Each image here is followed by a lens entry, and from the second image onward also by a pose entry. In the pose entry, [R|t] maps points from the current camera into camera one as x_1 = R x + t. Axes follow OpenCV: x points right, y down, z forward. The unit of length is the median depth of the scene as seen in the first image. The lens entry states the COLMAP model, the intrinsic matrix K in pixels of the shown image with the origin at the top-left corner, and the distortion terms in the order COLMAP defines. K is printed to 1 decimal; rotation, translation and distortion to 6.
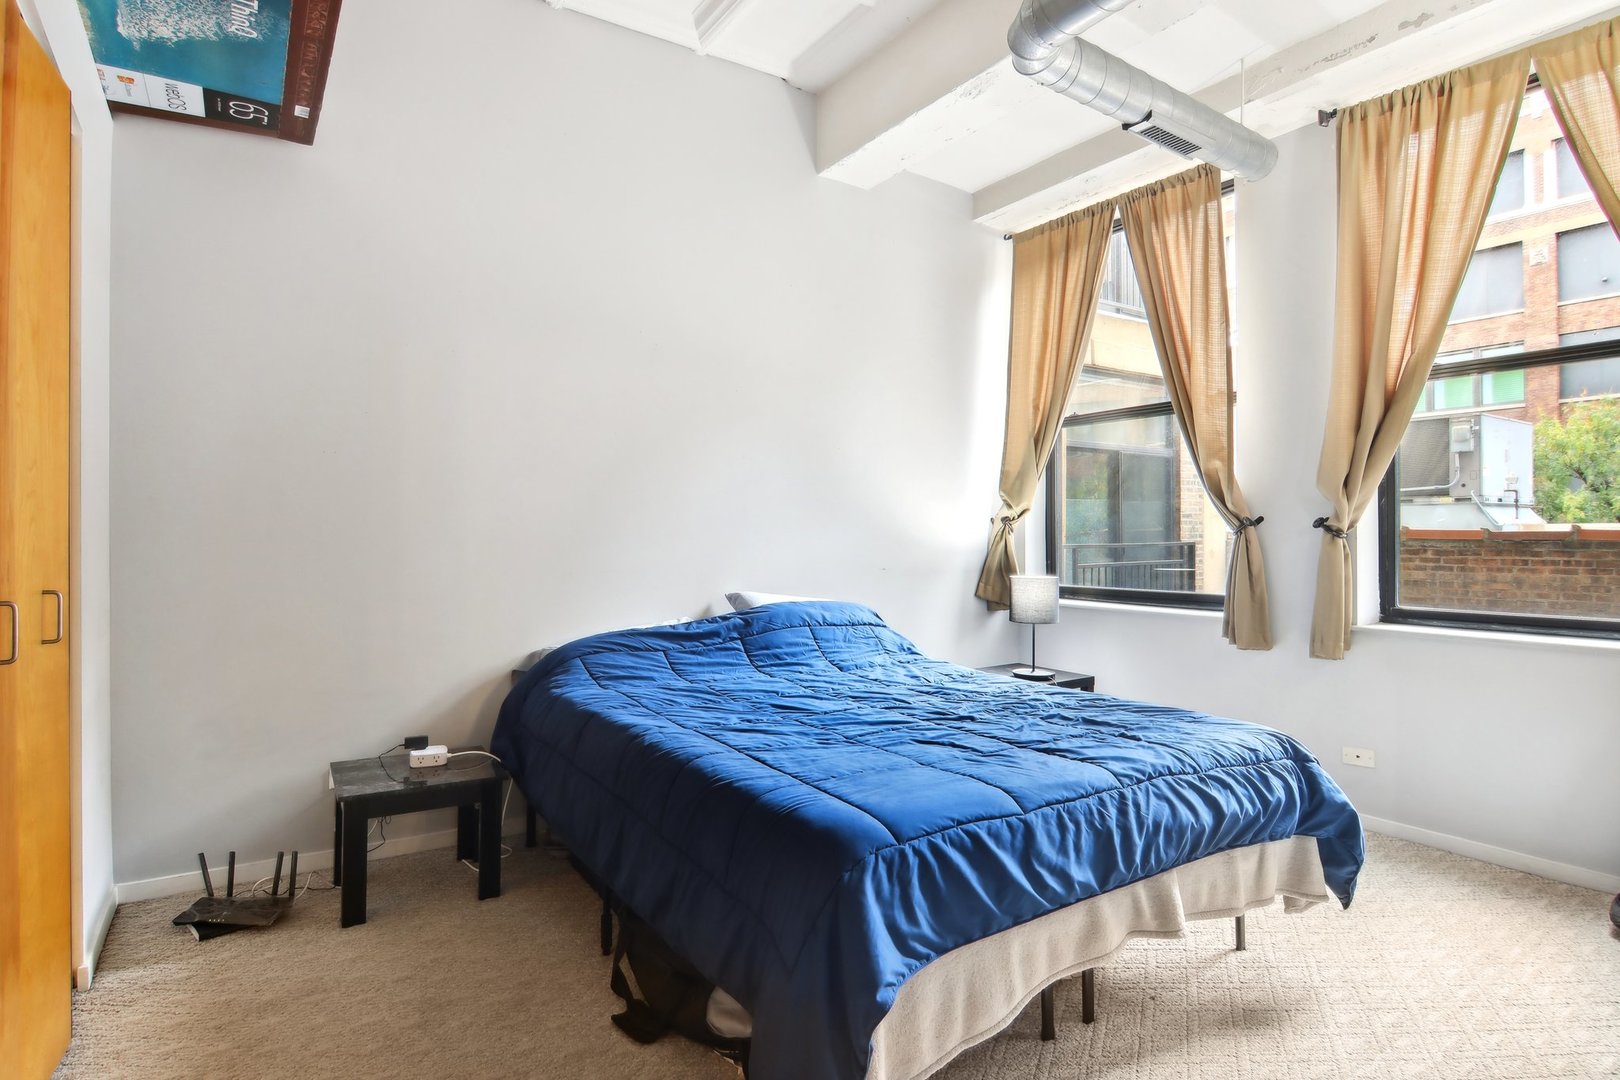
lens RADIAL K [[831.5, 0, 805.7], [0, 831.5, 534.5], [0, 0, 1]] dist [-0.003736, -0.012640]
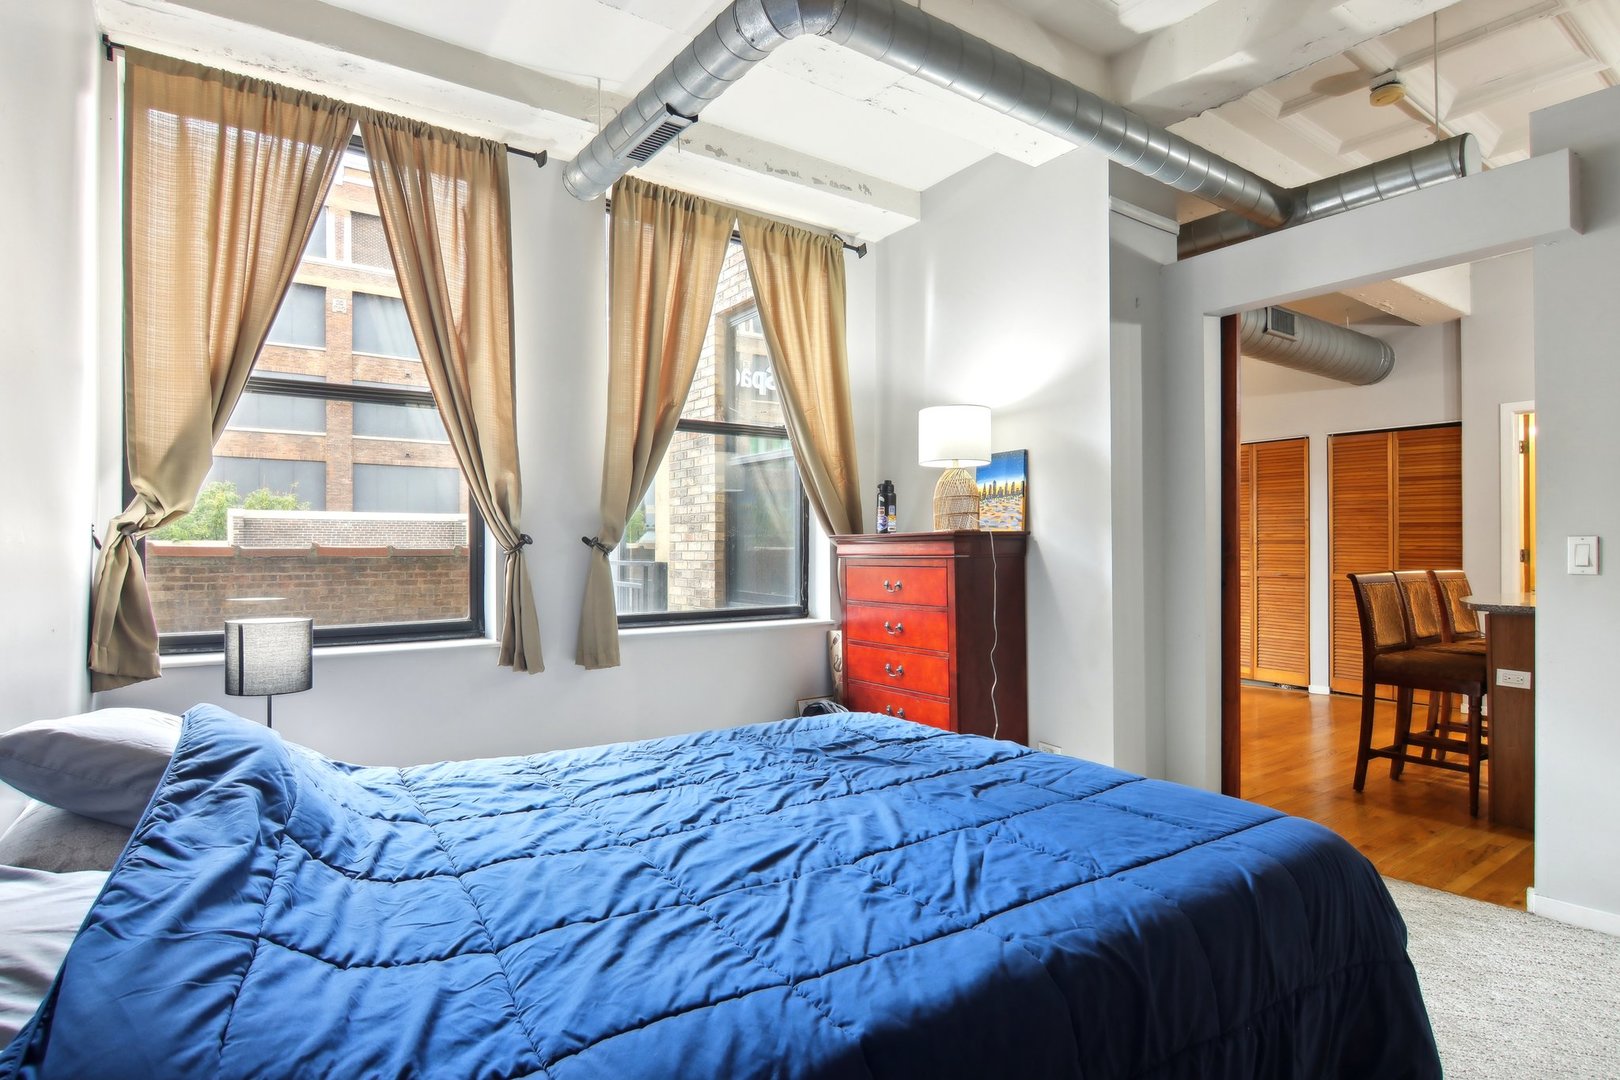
lens RADIAL K [[831.5, 0, 754.8], [0, 831.5, 550.1], [0, 0, 1]] dist [-0.003736, -0.012640]
pose [[0.011444, 0.000531, 0.999934, -0.249523], [0.001069, 0.999999, -0.000543, -0.001407], [-0.999934, 0.001075, 0.011443, 0.420568]]
